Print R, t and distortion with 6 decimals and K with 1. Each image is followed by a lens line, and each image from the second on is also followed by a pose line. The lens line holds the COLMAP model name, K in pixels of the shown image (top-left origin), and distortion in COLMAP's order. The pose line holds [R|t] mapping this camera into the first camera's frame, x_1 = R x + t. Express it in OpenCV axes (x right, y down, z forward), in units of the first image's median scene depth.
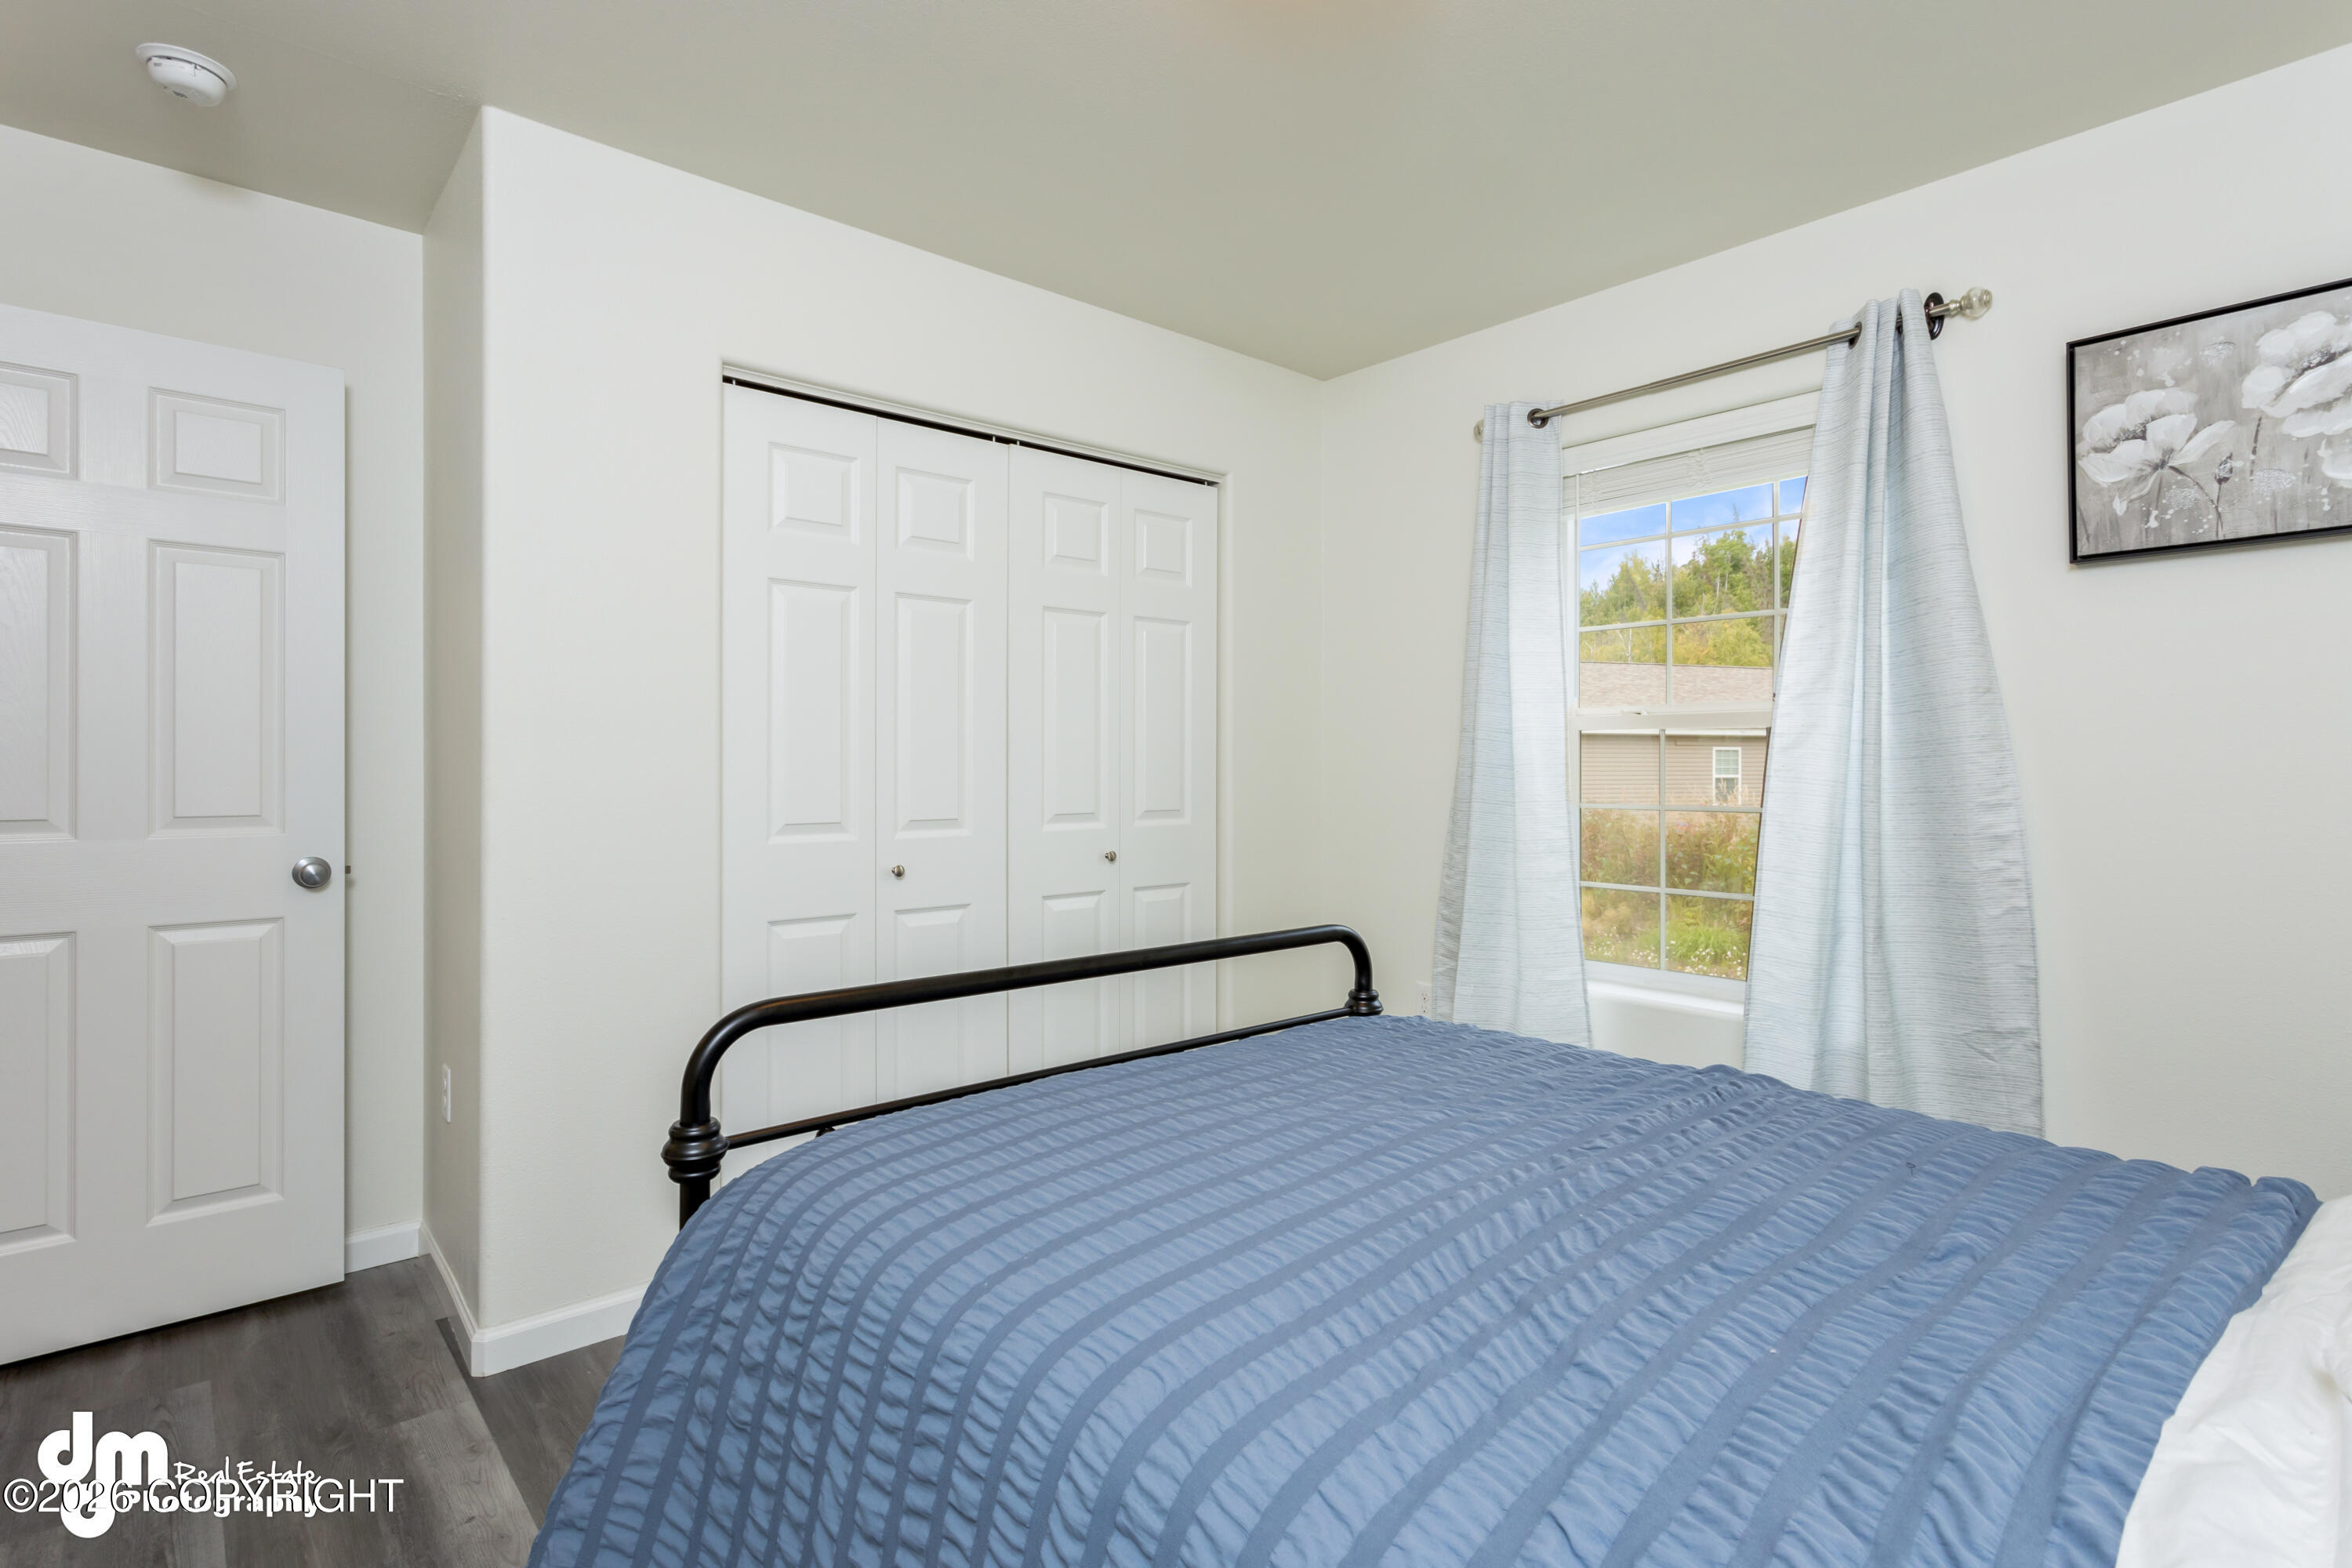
lens RADIAL K [[1150.2, 0, 1176.0], [0, 1150.2, 784.0], [0, 0, 1]] dist [-0.000636, -0.001187]
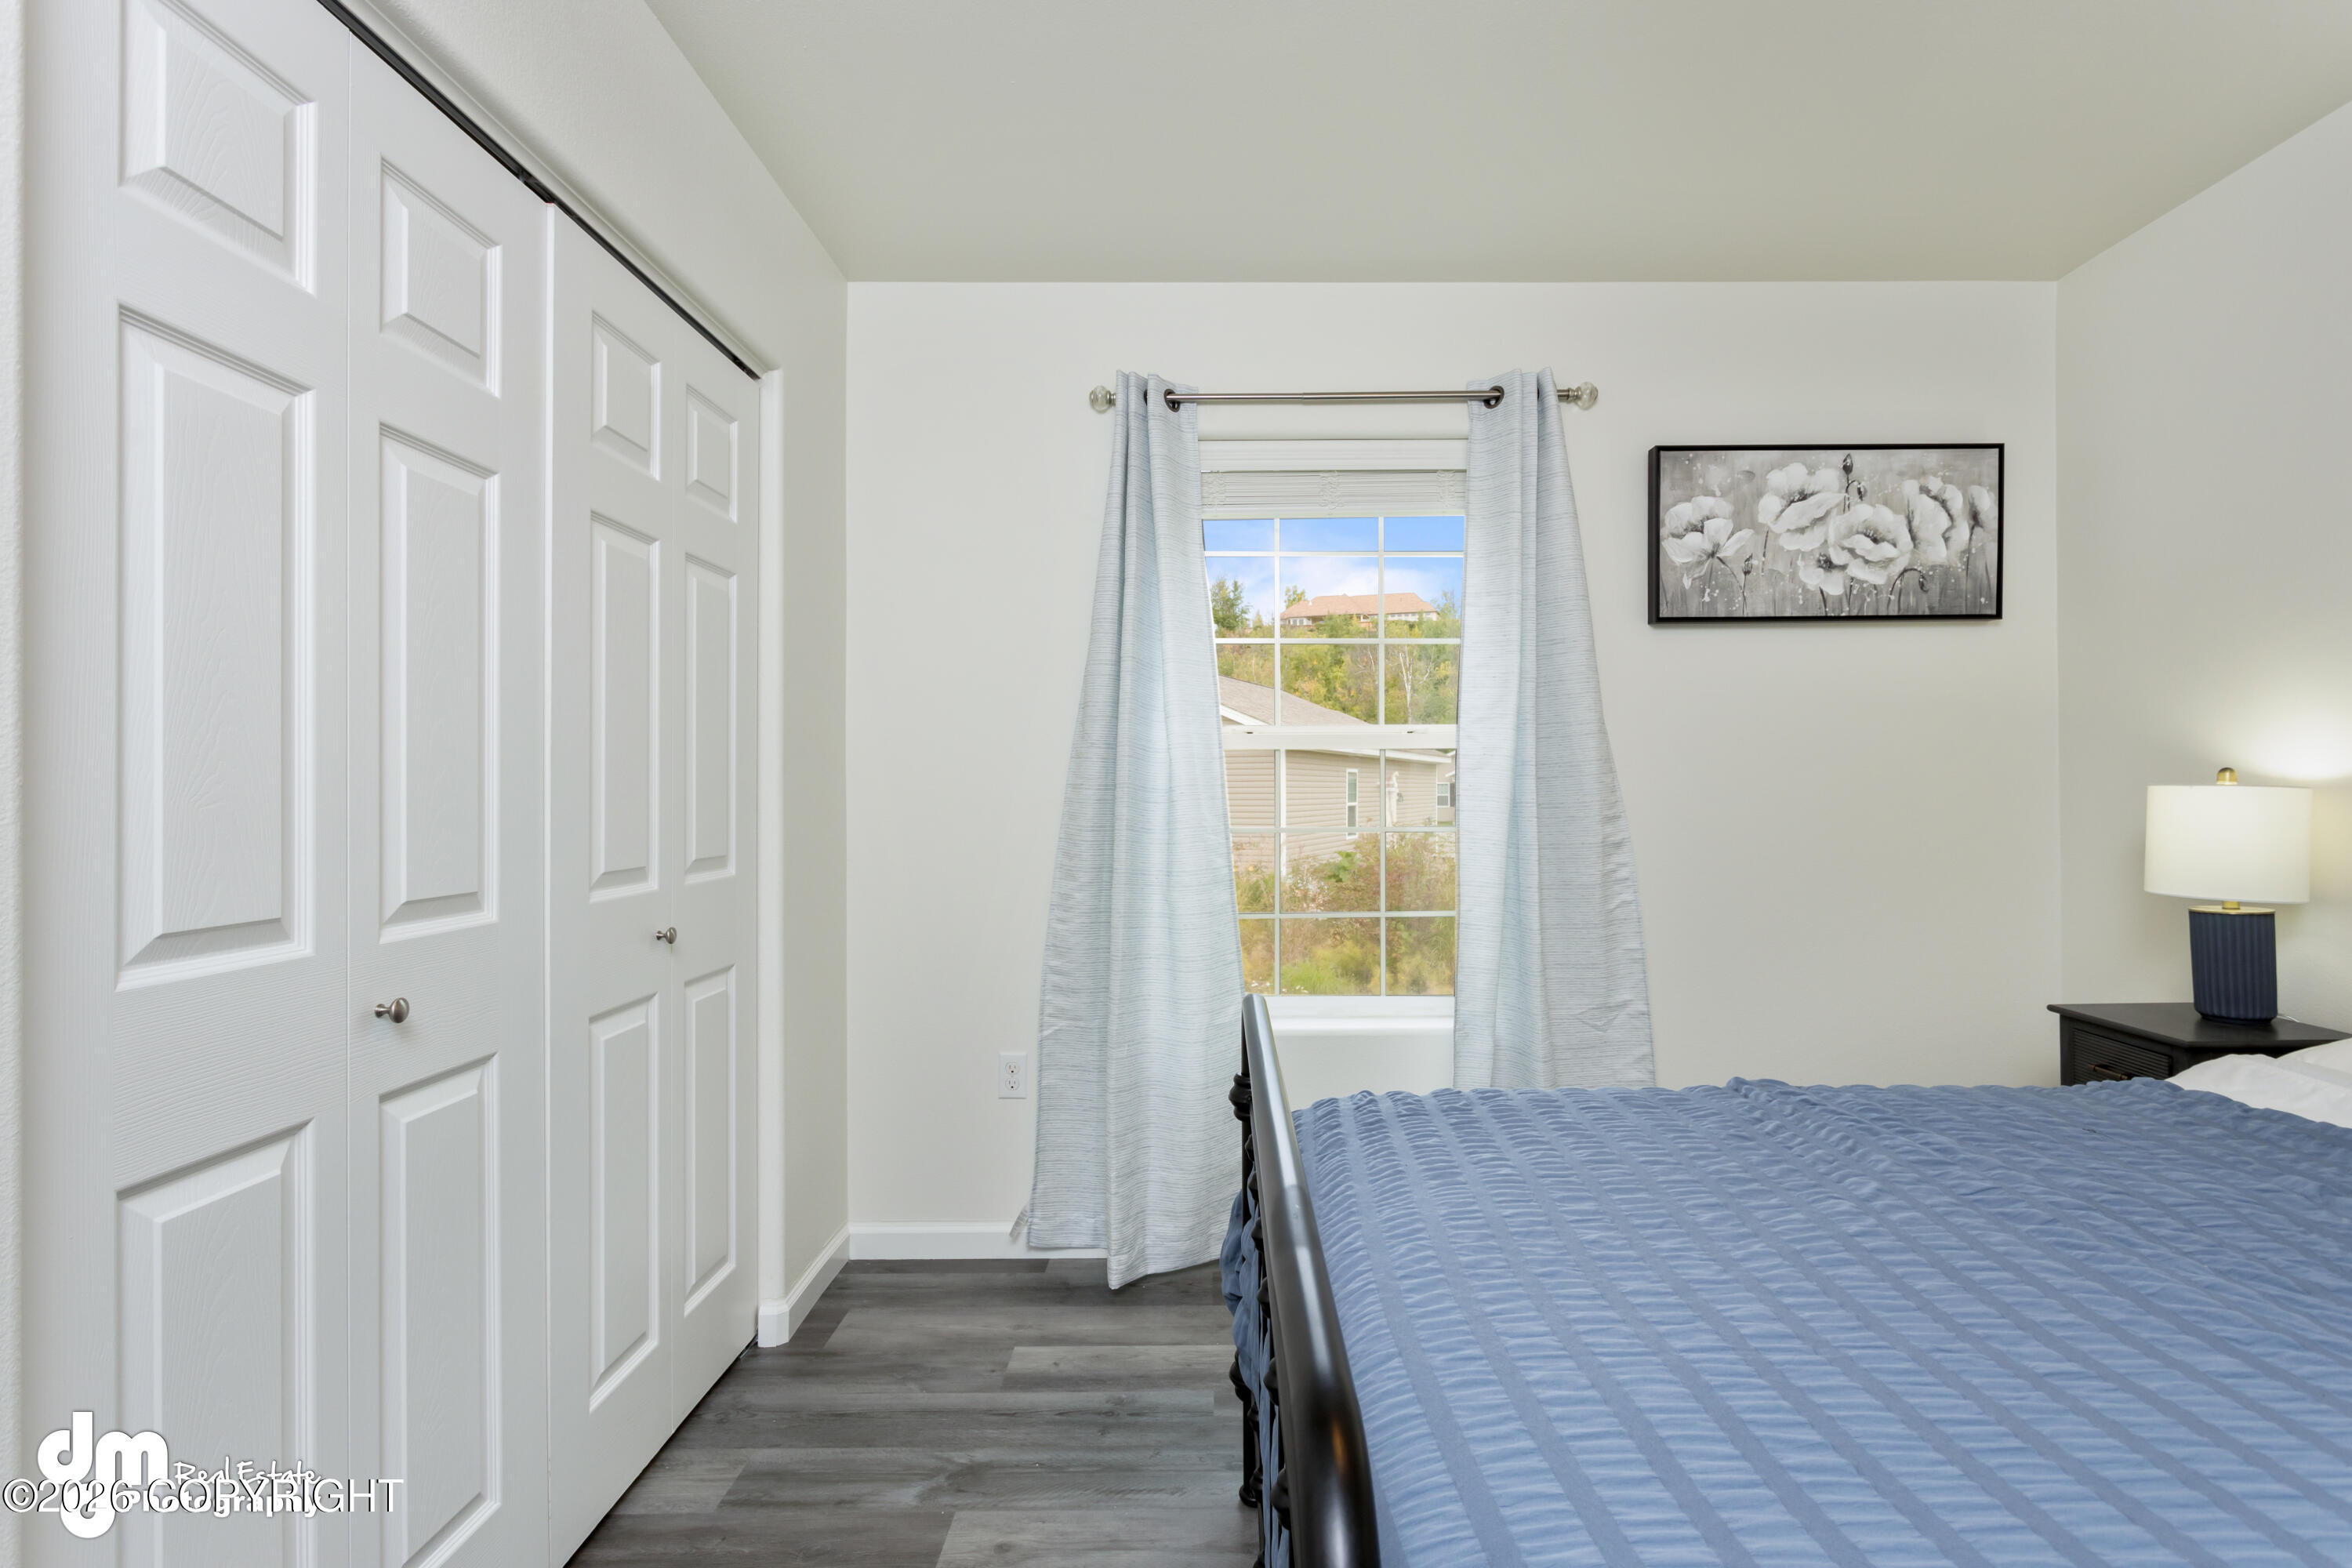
lens RADIAL K [[1150.2, 0, 1176.0], [0, 1150.2, 784.0], [0, 0, 1]] dist [-0.000636, -0.001187]
pose [[0.653229, -0.000923, 0.757160, -0.523520], [0.016555, 0.999778, -0.013064, -0.008738], [-0.756979, 0.021069, 0.653099, 0.596870]]
